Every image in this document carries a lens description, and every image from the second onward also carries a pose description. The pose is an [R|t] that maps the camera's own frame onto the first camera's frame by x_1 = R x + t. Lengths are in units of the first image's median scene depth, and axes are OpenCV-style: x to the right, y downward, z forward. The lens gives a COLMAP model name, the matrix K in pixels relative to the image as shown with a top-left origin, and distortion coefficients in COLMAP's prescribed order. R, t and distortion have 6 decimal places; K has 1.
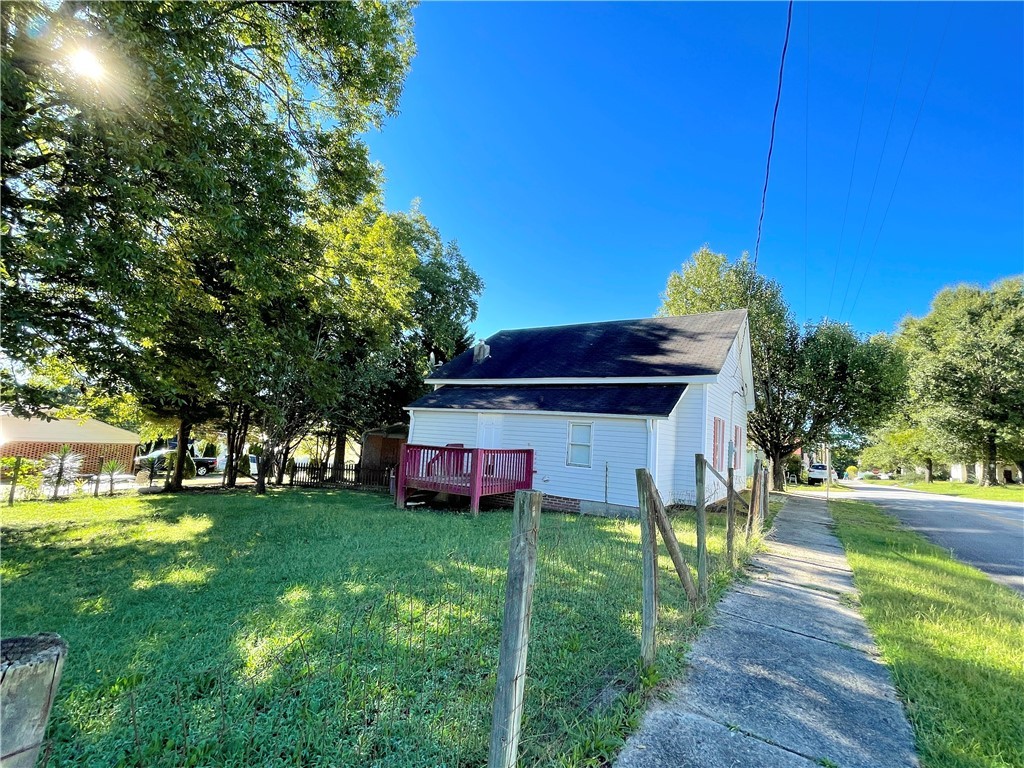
lens RADIAL K [[467.8, 0, 509.2], [0, 467.8, 389.7], [0, 0, 1]] dist [0.003389, -0.001526]
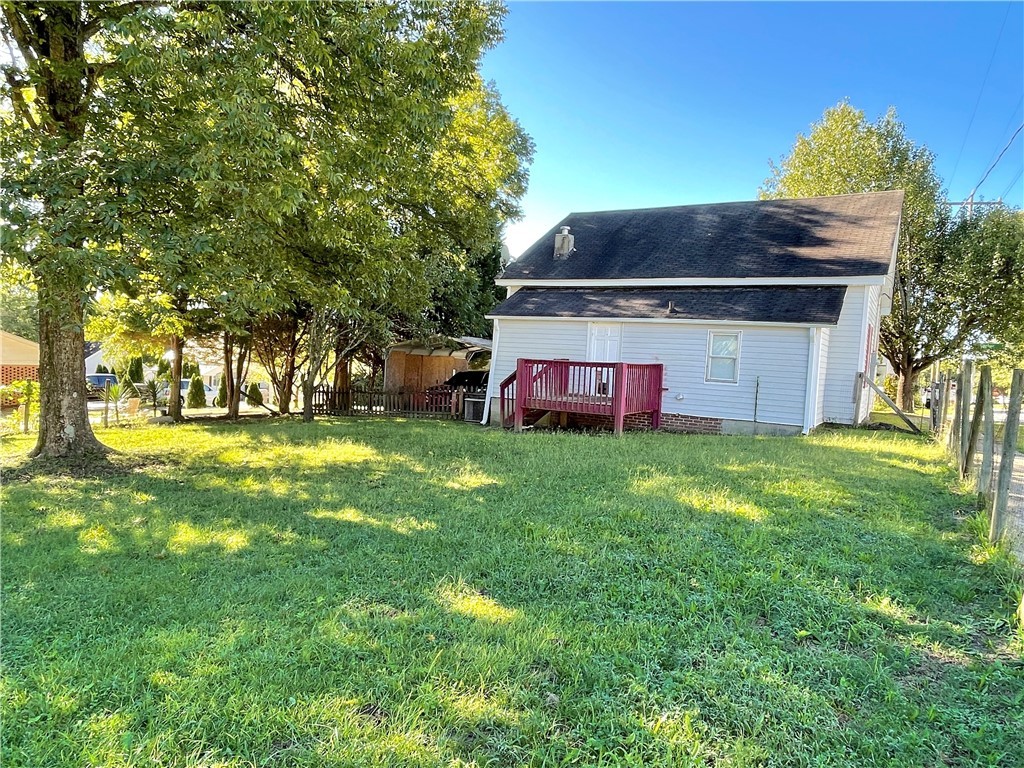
lens RADIAL K [[662.0, 0, 510.4], [0, 662.0, 386.2], [0, 0, 1]] dist [-0.005301, 0.000873]
pose [[0.999344, -0.012731, 0.033897, -0.224743], [0.007507, 0.988659, 0.149989, -0.013242], [-0.035422, -0.149636, 0.988106, -0.163906]]
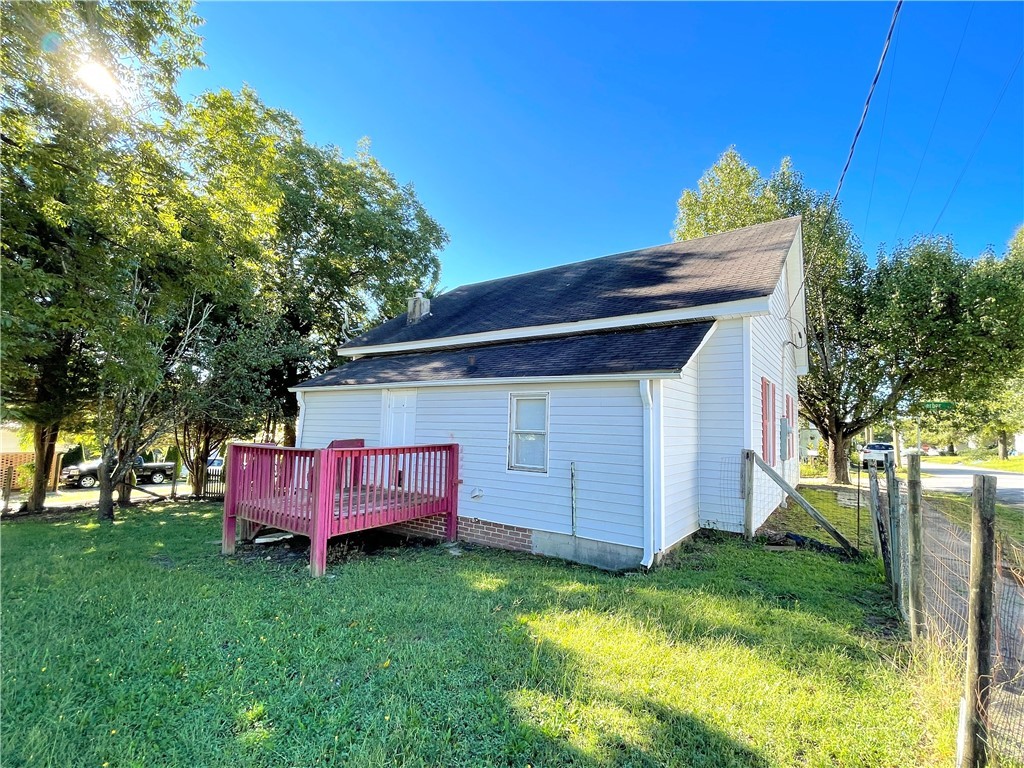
lens RADIAL K [[467.8, 0, 509.2], [0, 467.8, 389.7], [0, 0, 1]] dist [0.003389, -0.001526]
pose [[0.998123, -0.044762, -0.041795, 0.121845], [0.045691, 0.998723, 0.021546, 0.040227], [0.040777, -0.023415, 0.998894, 0.337763]]
